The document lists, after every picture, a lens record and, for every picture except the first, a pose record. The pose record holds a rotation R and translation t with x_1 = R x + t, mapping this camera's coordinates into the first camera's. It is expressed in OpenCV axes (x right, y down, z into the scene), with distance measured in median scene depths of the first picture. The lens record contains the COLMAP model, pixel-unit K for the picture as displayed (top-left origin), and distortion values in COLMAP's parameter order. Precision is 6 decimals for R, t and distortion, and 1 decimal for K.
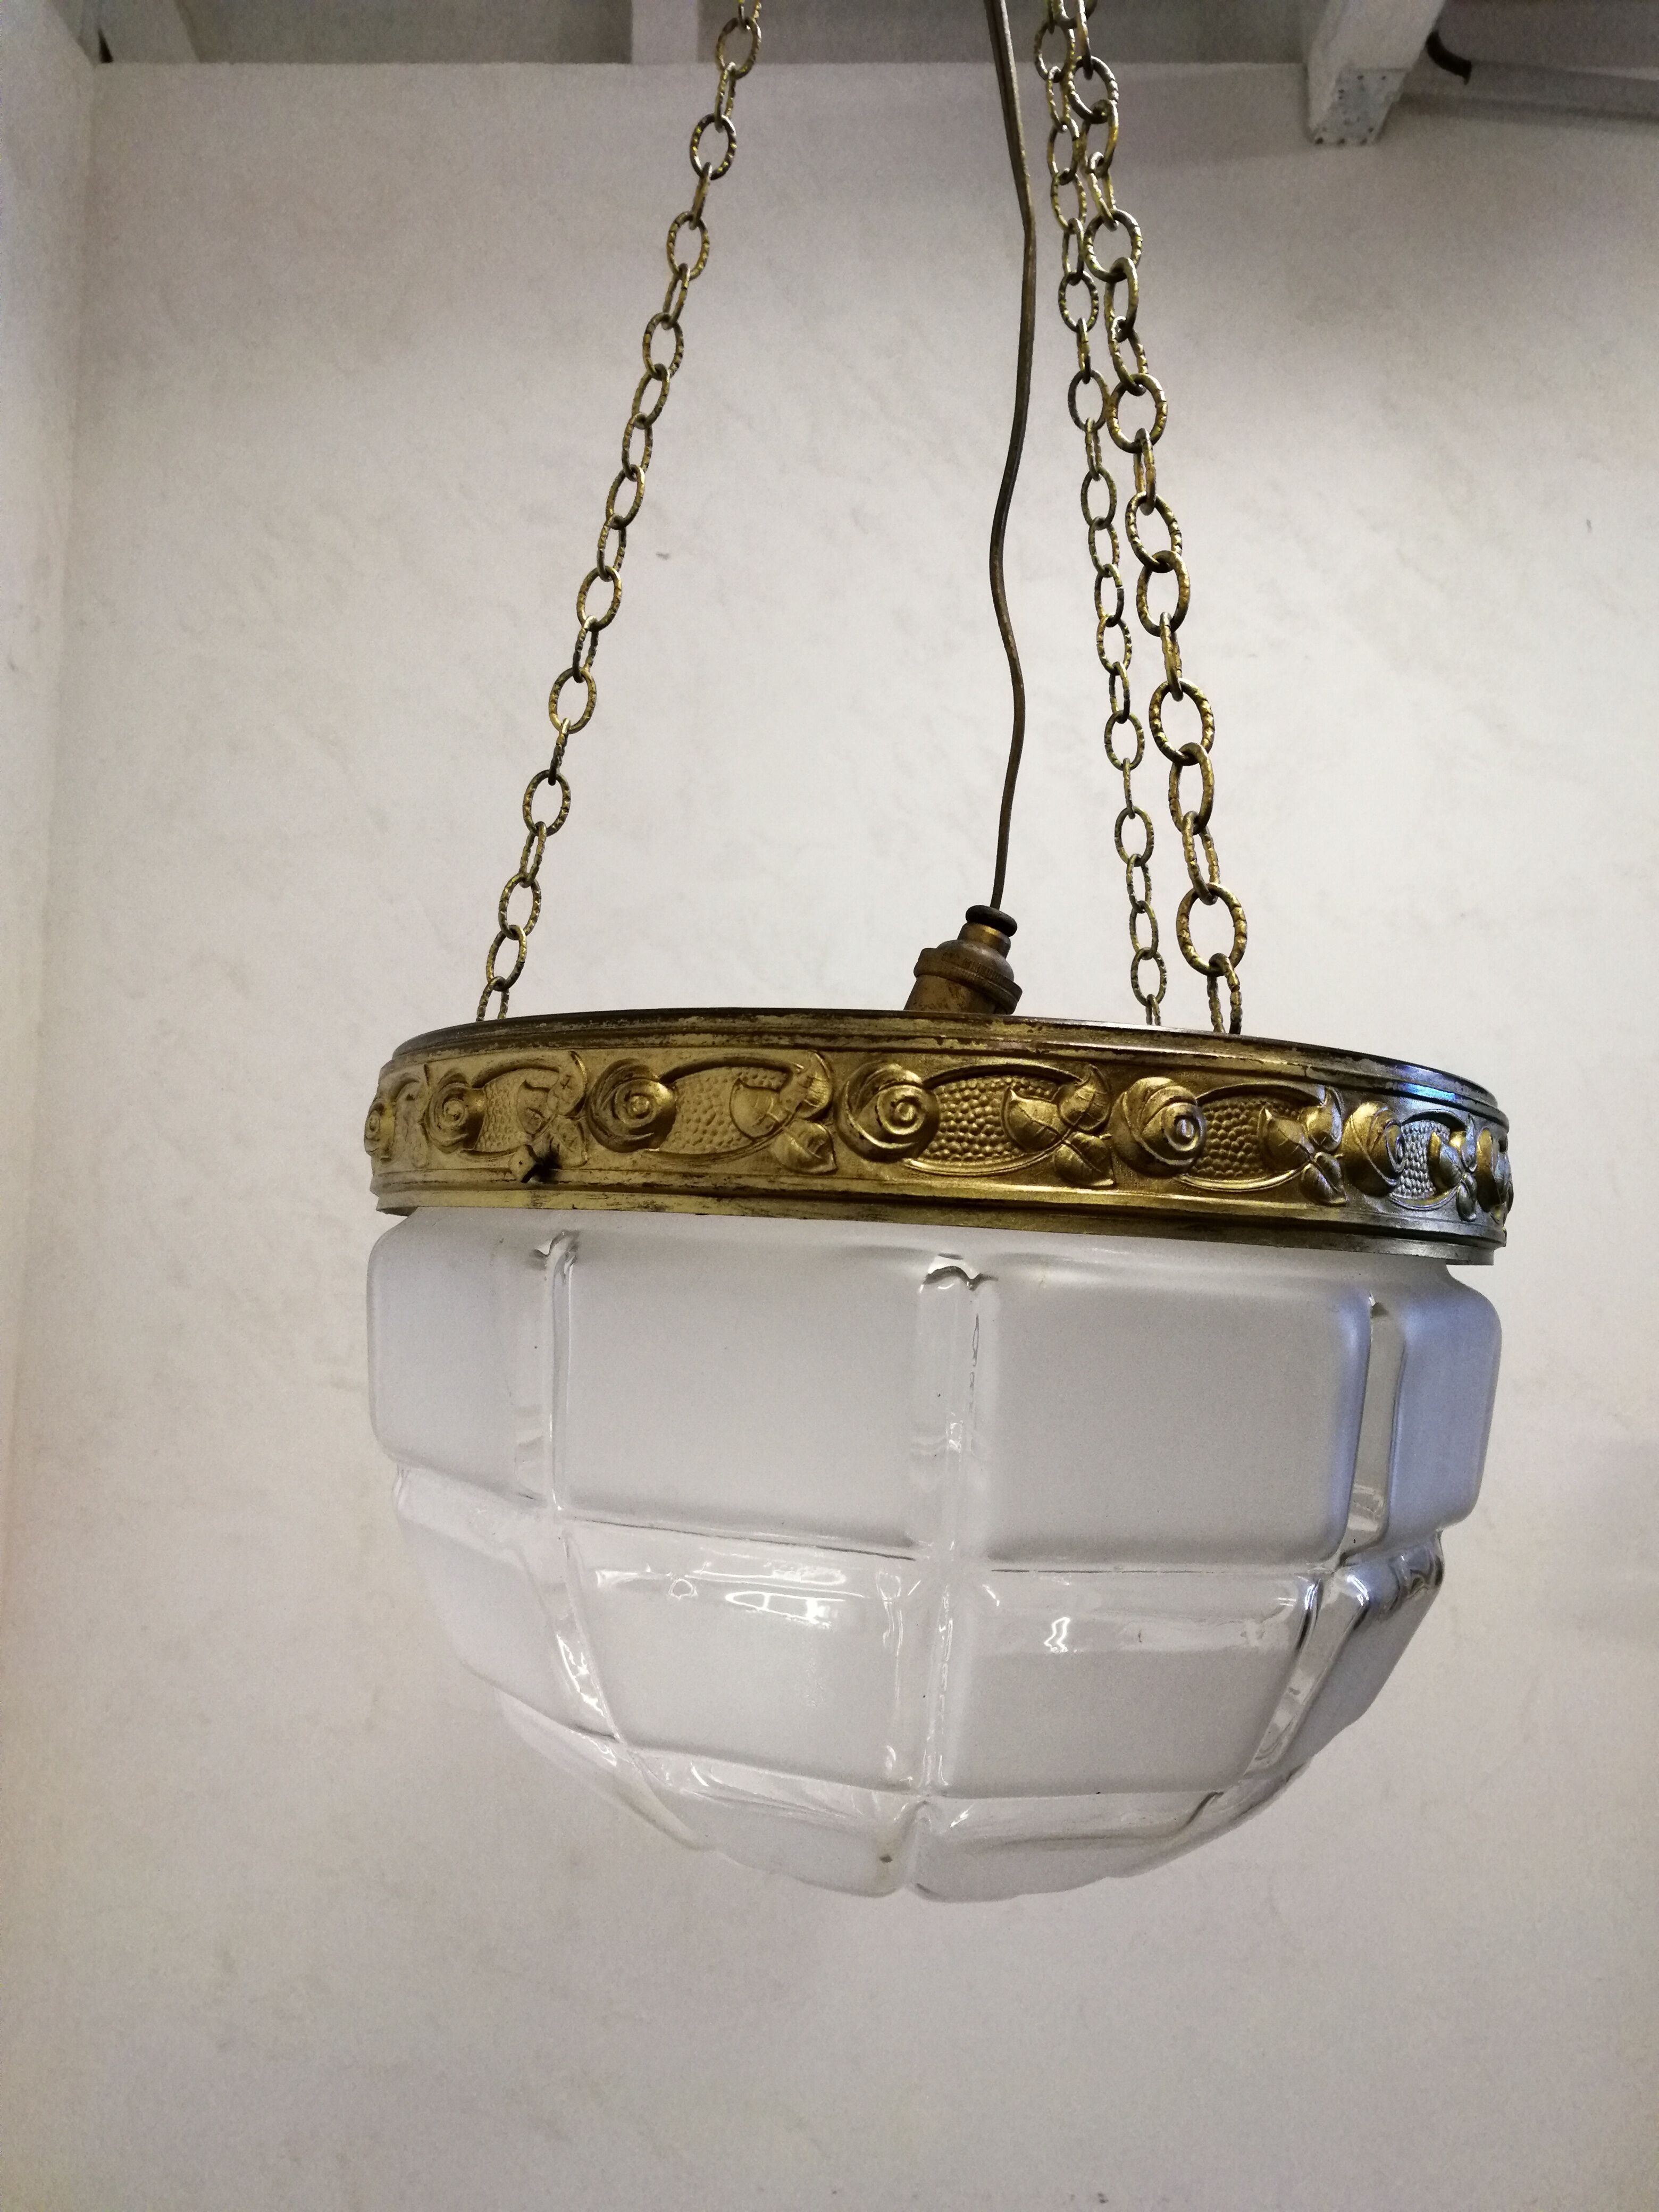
lens RADIAL K [[1572.1, 0, 829.5], [0, 1572.1, 1106.0], [0, 0, 1]] dist [0.006403, 0.000513]
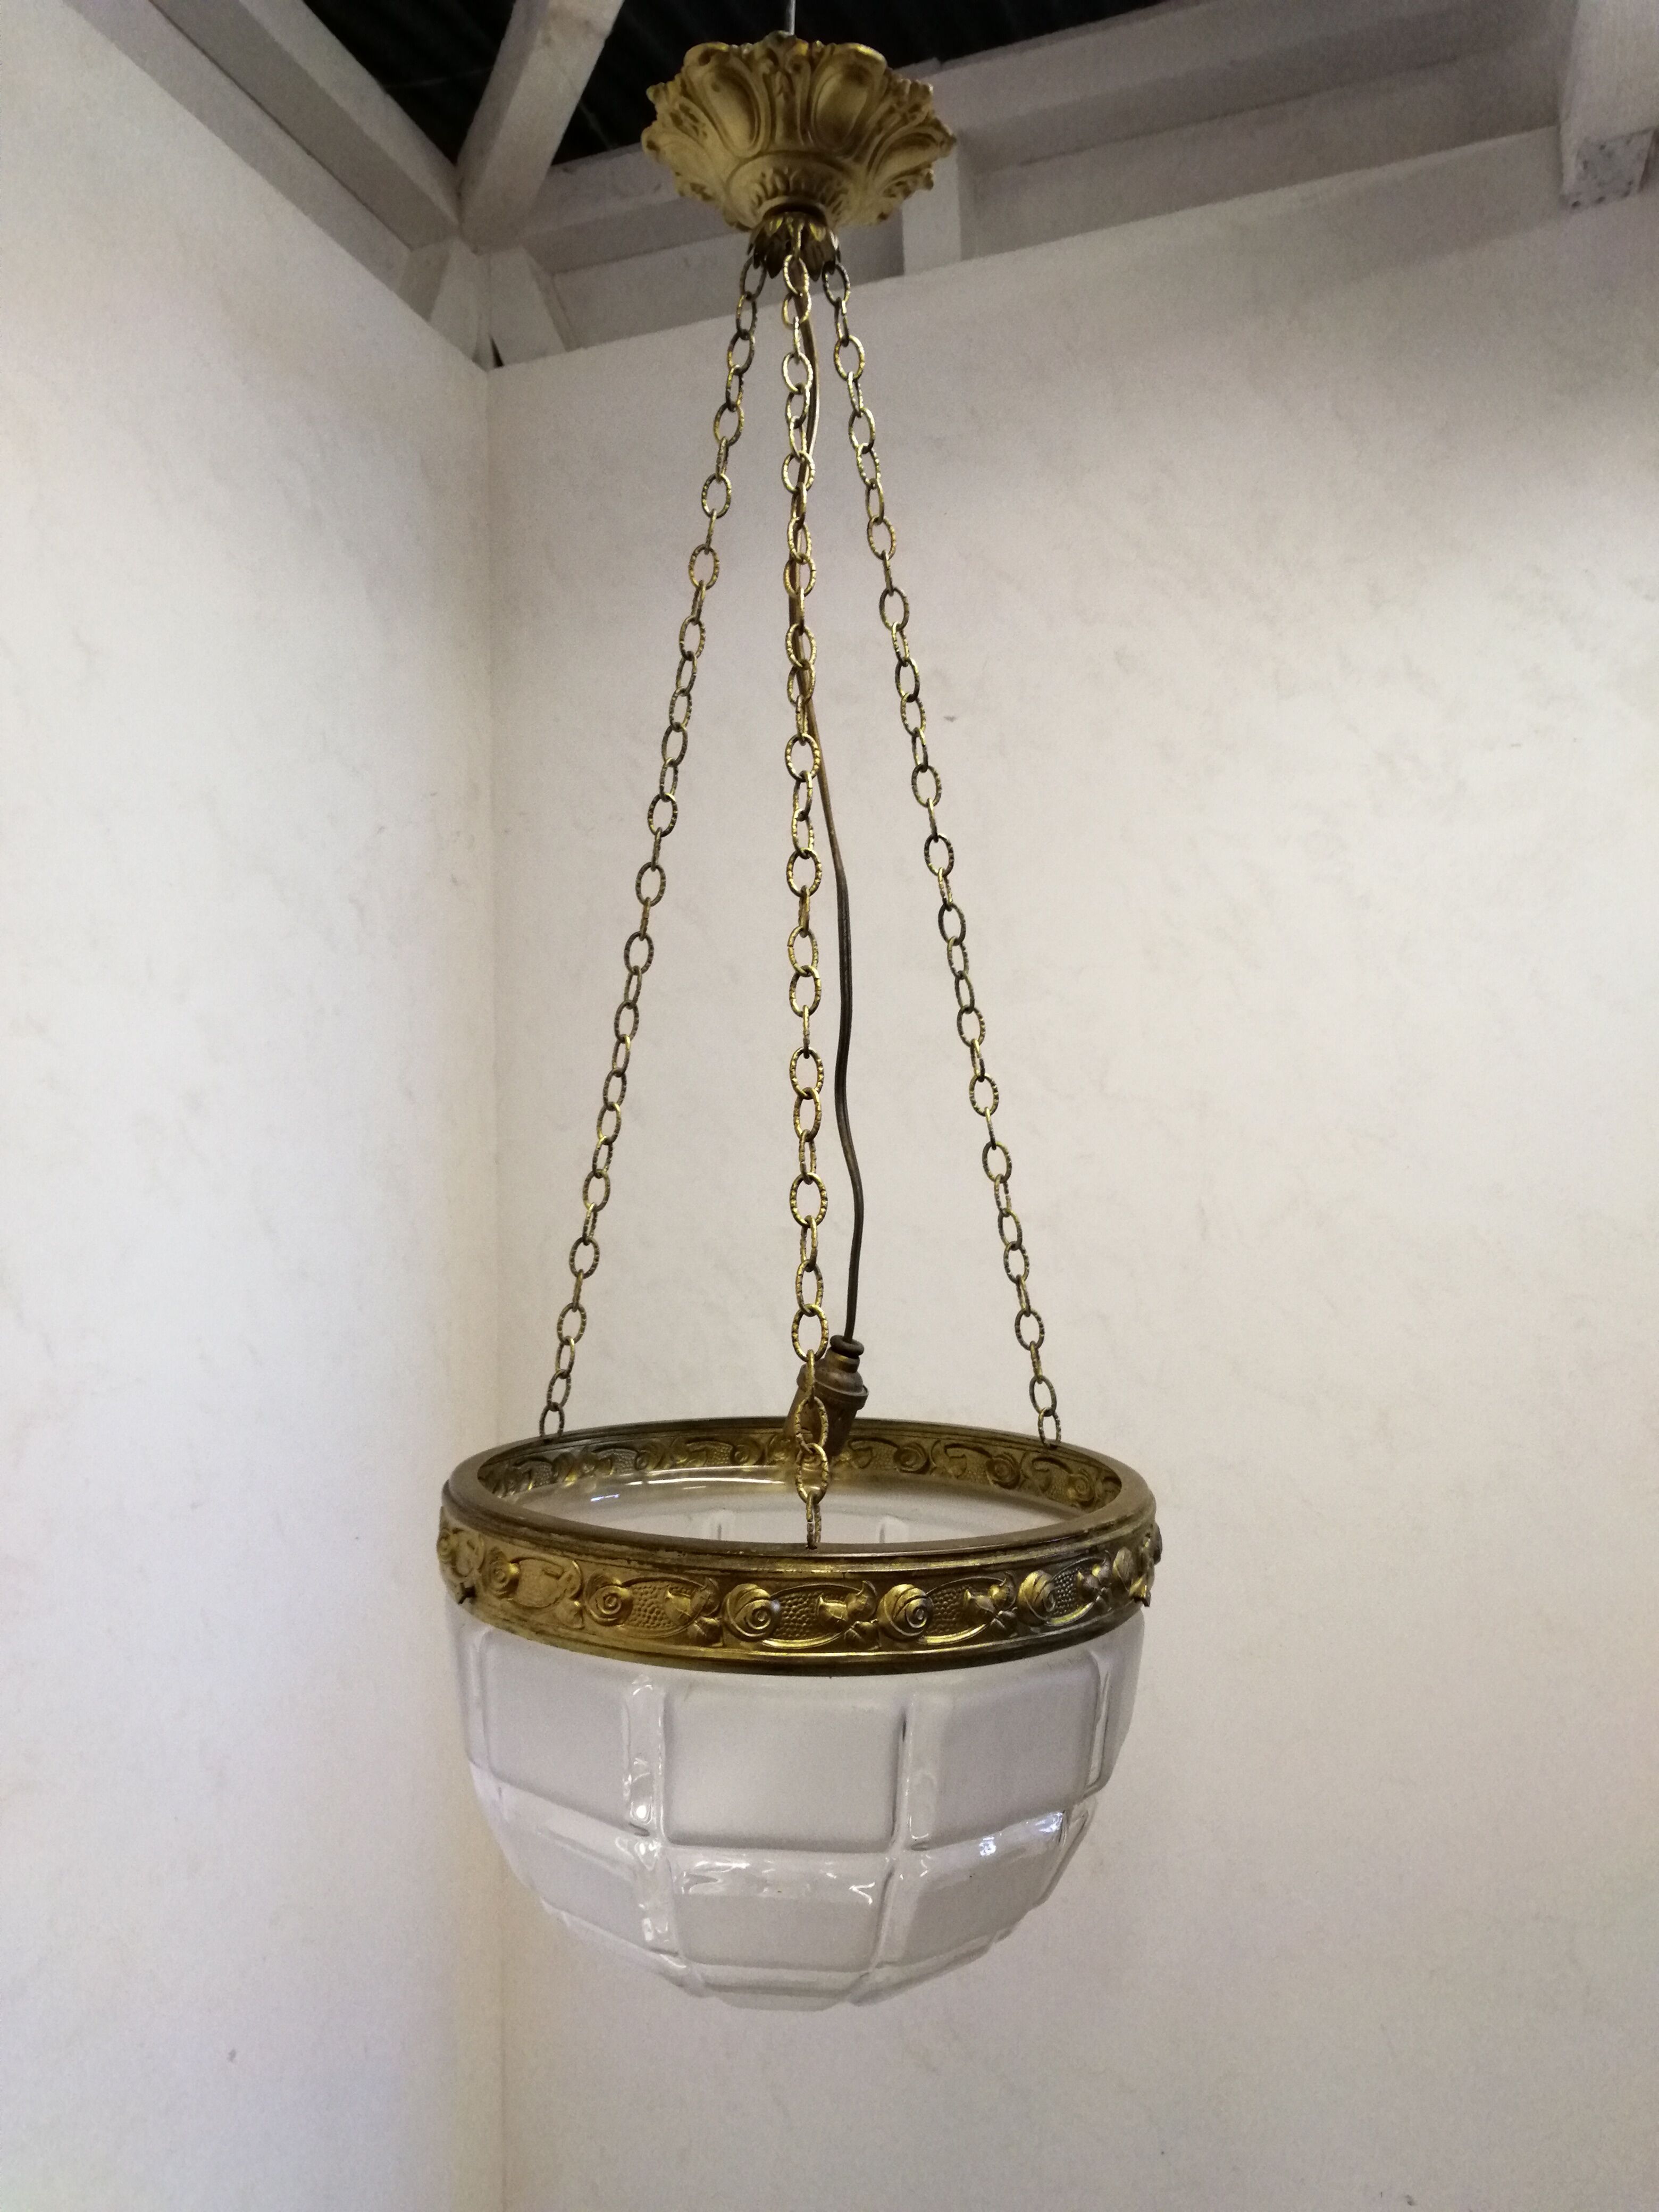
lens RADIAL K [[1572.1, 0, 829.5], [0, 1572.1, 1106.0], [0, 0, 1]] dist [0.006403, 0.000513]
pose [[0.943820, -0.047206, -0.327070, 0.555254], [0.061739, 0.997507, 0.034189, -0.375628], [0.324640, -0.052461, 0.944382, -0.371172]]
